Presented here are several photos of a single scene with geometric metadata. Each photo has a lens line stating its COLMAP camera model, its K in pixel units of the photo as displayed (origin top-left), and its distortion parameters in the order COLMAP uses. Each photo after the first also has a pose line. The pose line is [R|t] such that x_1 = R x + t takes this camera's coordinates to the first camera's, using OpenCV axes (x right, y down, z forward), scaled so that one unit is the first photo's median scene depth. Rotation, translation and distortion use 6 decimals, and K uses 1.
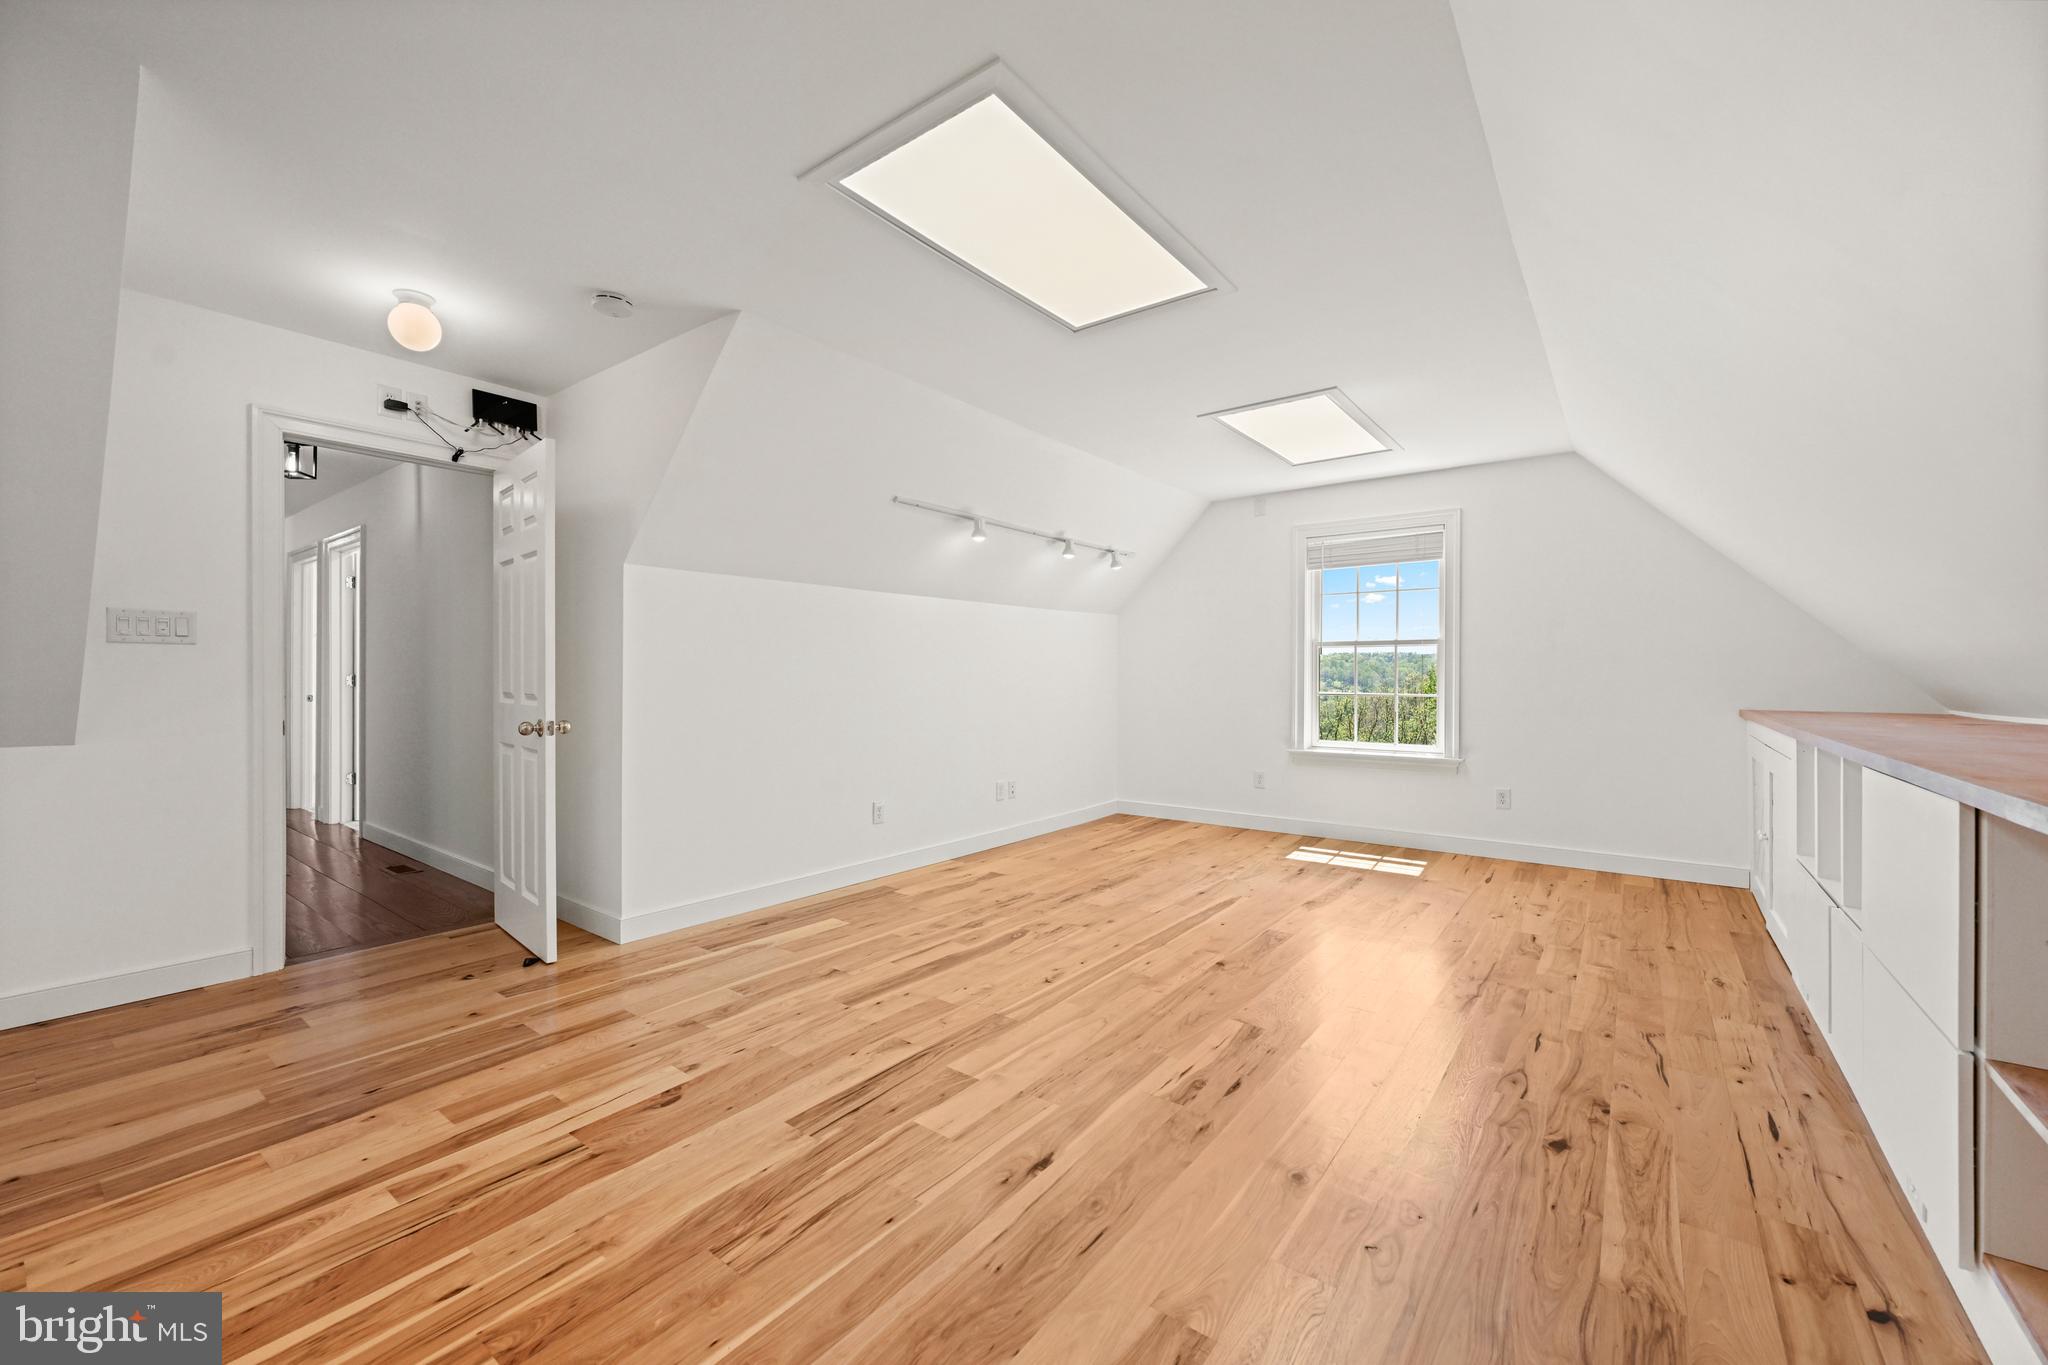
lens RADIAL K [[806.7, 0, 1024.0], [0, 806.7, 682.5], [0, 0, 1]] dist [-0.001681, -0.000375]
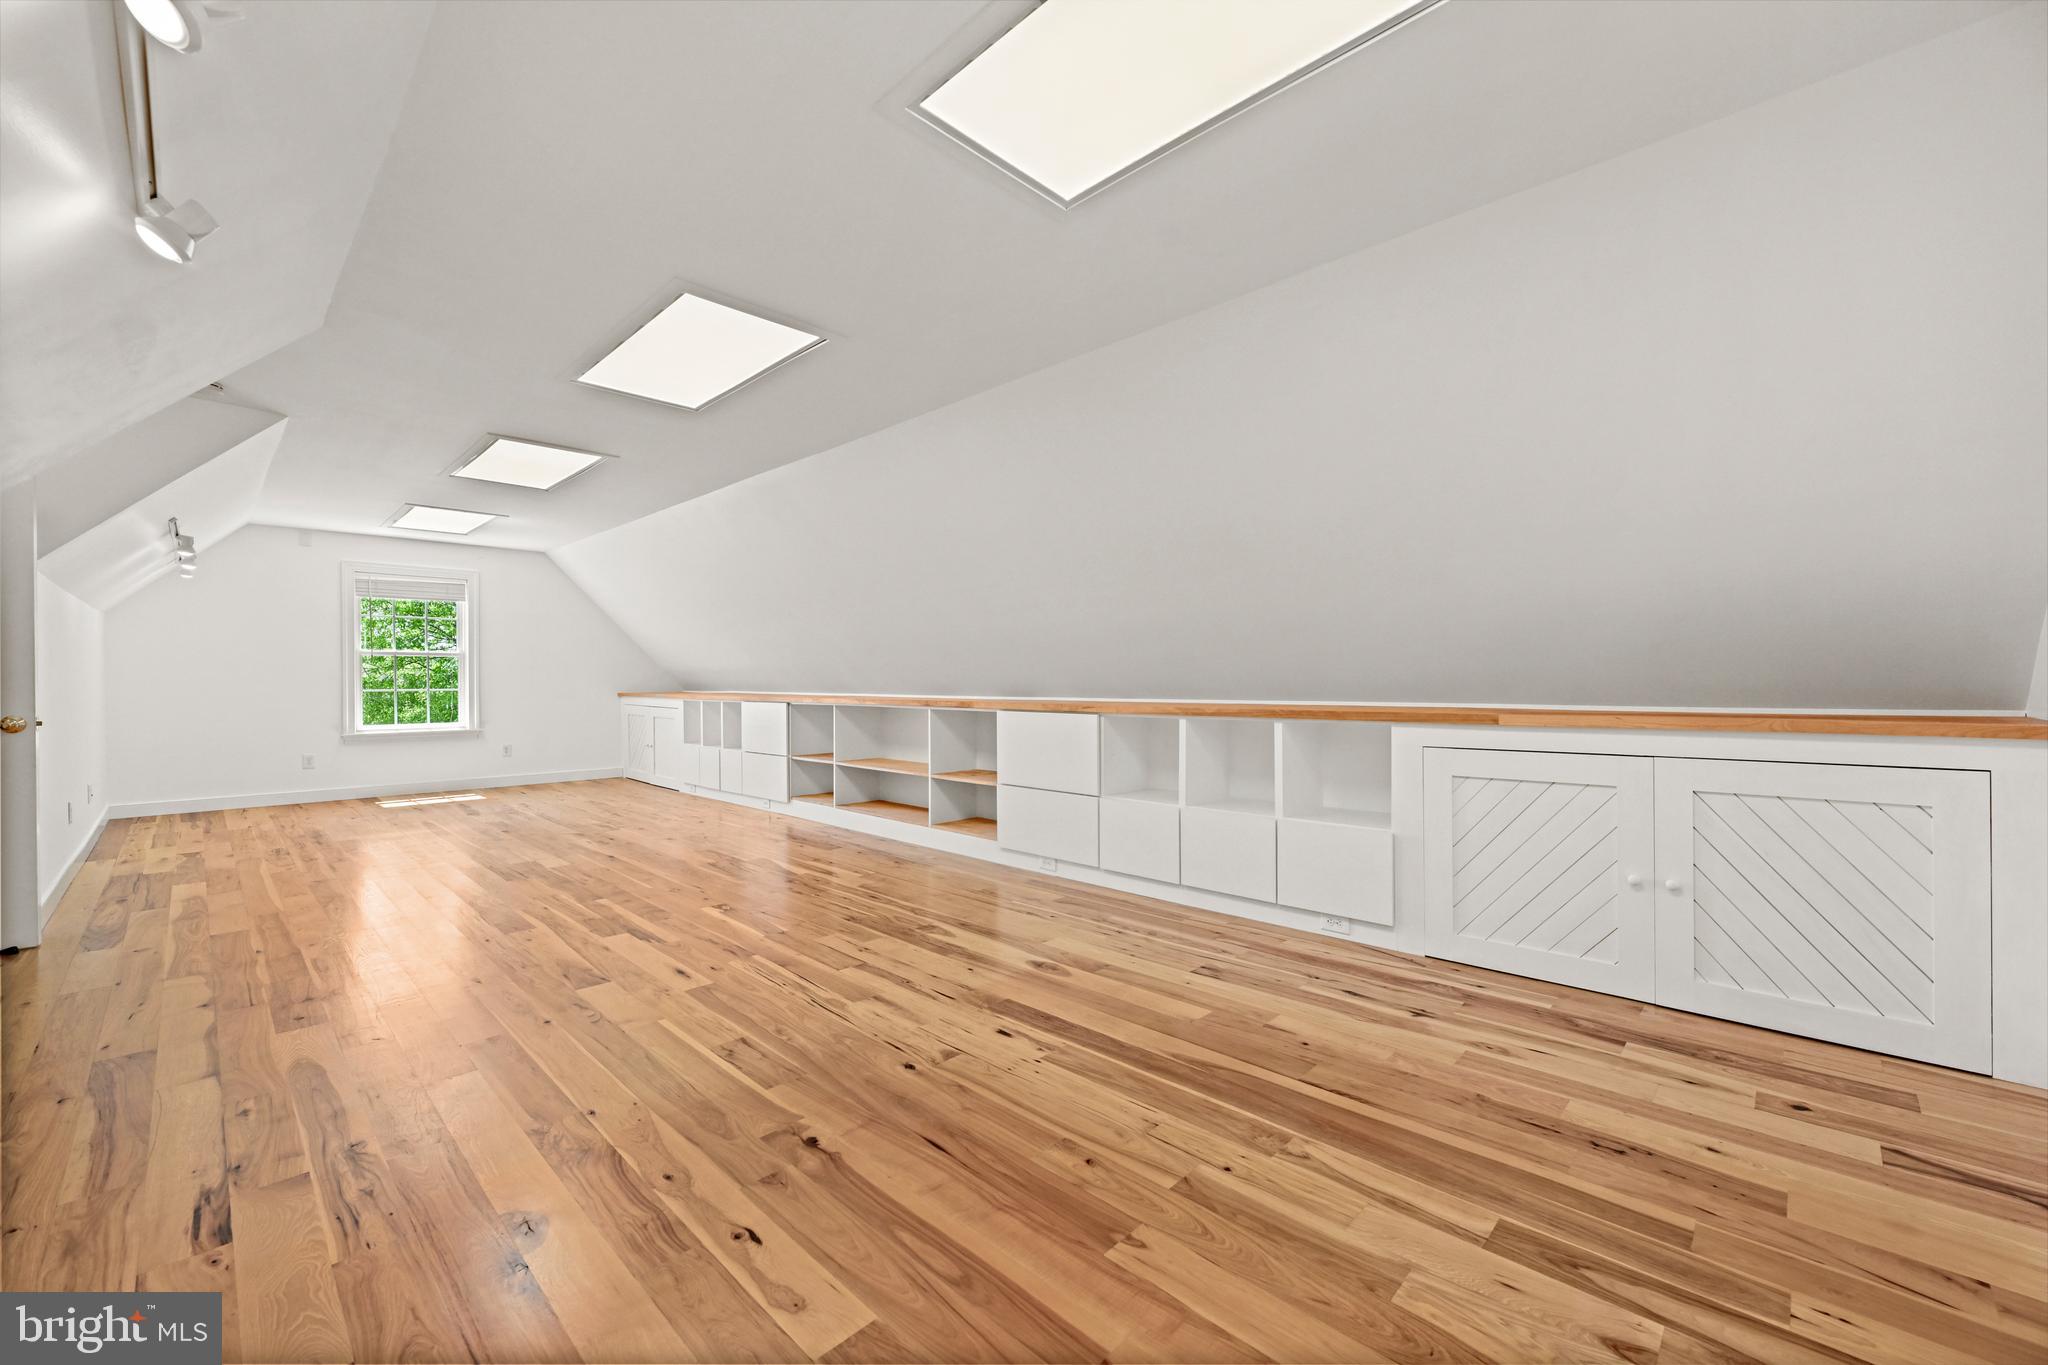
lens RADIAL K [[806.7, 0, 1024.0], [0, 806.7, 682.5], [0, 0, 1]] dist [-0.001681, -0.000375]
pose [[0.121300, -0.007184, 0.992590, -0.889706], [0.007718, 0.999950, 0.006294, 0.001322], [-0.992586, 0.006898, 0.121350, -0.260247]]
